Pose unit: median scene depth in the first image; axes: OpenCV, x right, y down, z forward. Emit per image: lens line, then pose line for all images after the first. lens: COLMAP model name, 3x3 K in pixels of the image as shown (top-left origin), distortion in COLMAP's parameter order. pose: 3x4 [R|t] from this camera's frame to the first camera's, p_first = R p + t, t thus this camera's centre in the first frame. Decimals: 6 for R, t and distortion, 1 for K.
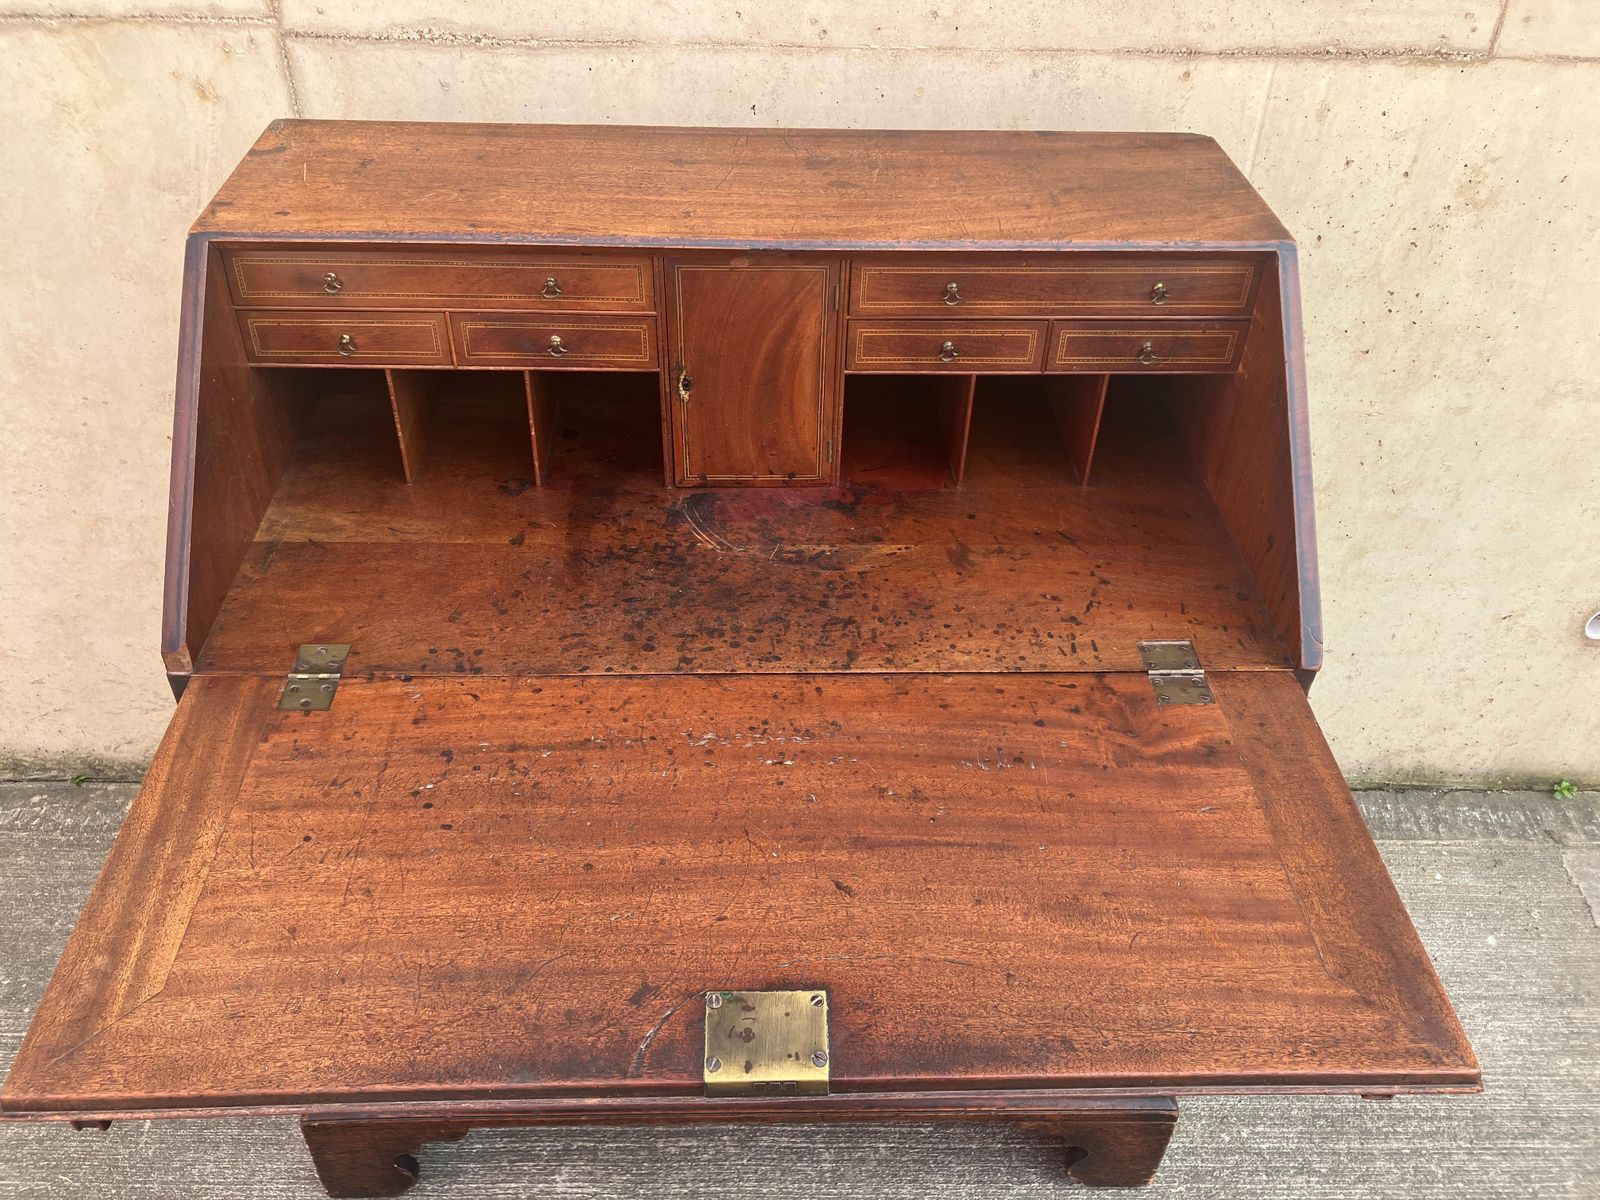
lens RADIAL K [[1321.2, 0, 792.3], [0, 1321.2, 577.8], [0, 0, 1]] dist [0.009053, 0.006688]
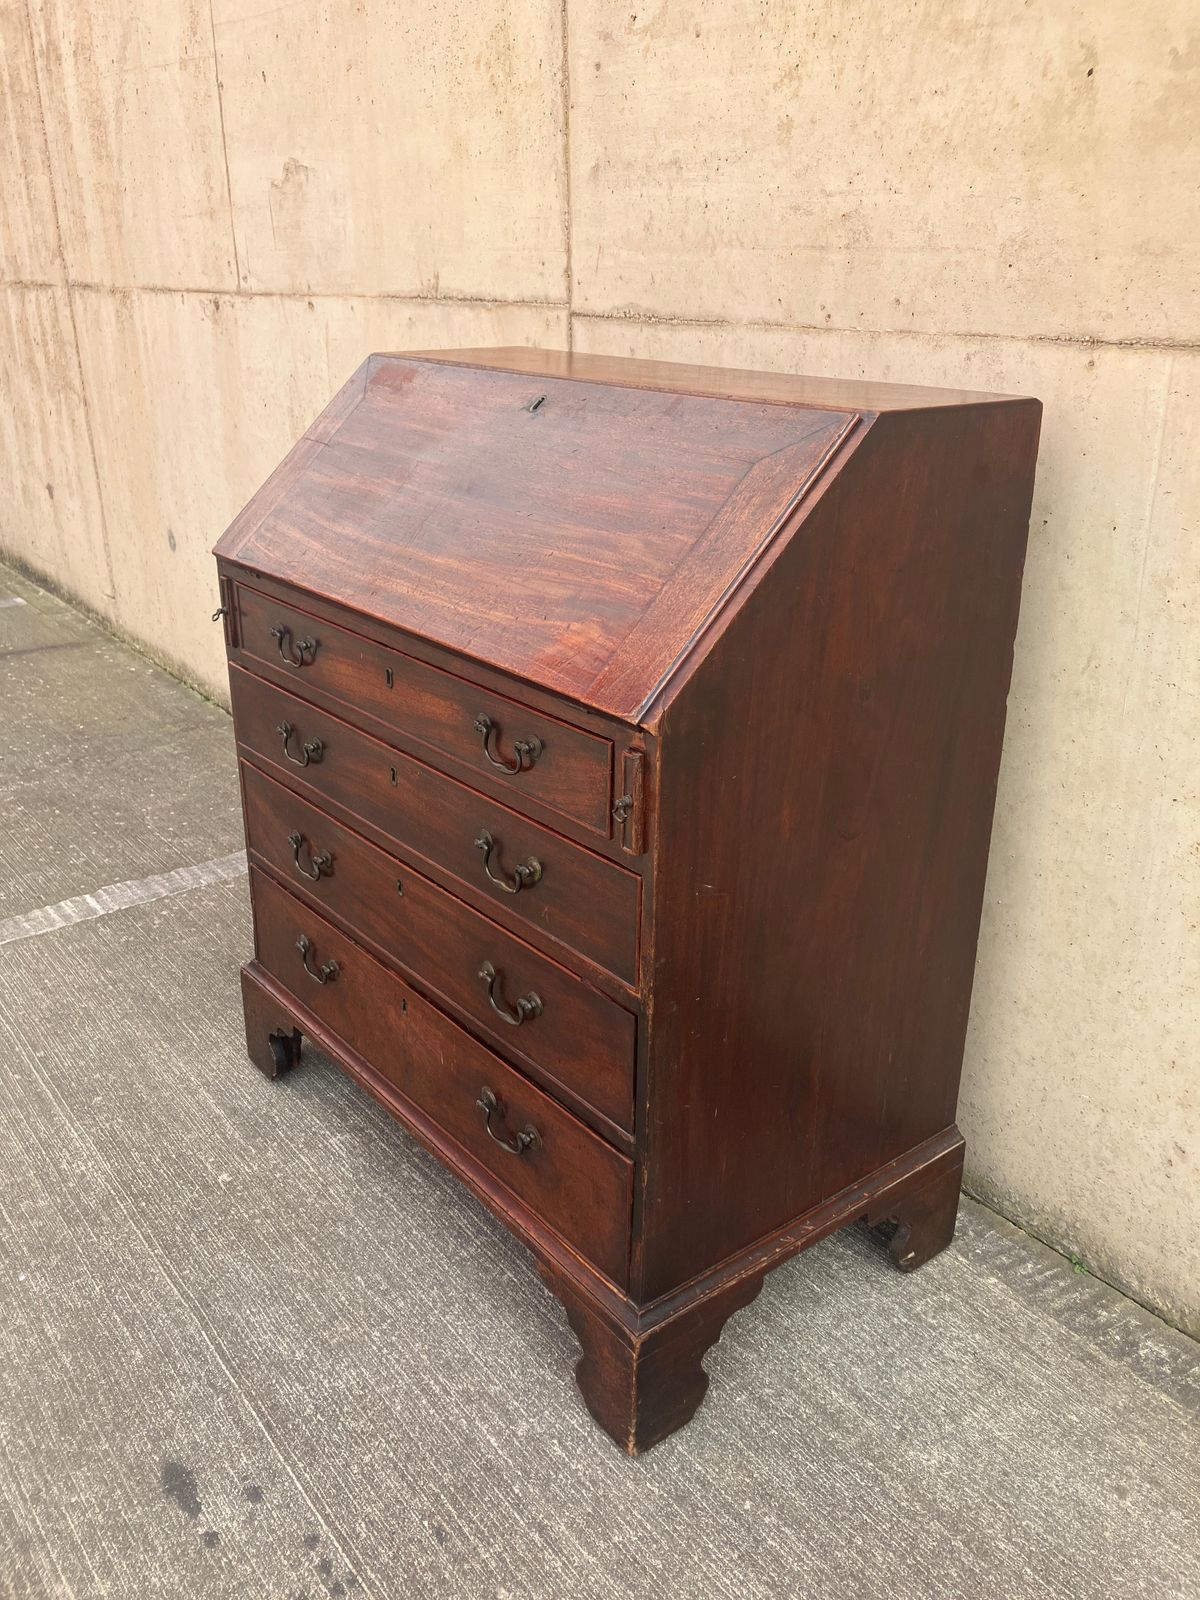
lens RADIAL K [[1321.2, 0, 618.1], [0, 1321.2, 763.1], [0, 0, 1]] dist [0.009053, 0.006688]
pose [[0.604885, 0.262322, -0.751865, 0.930973], [-0.486361, 0.869317, -0.087983, 0.151857], [0.630530, 0.418897, 0.653420, 0.241793]]
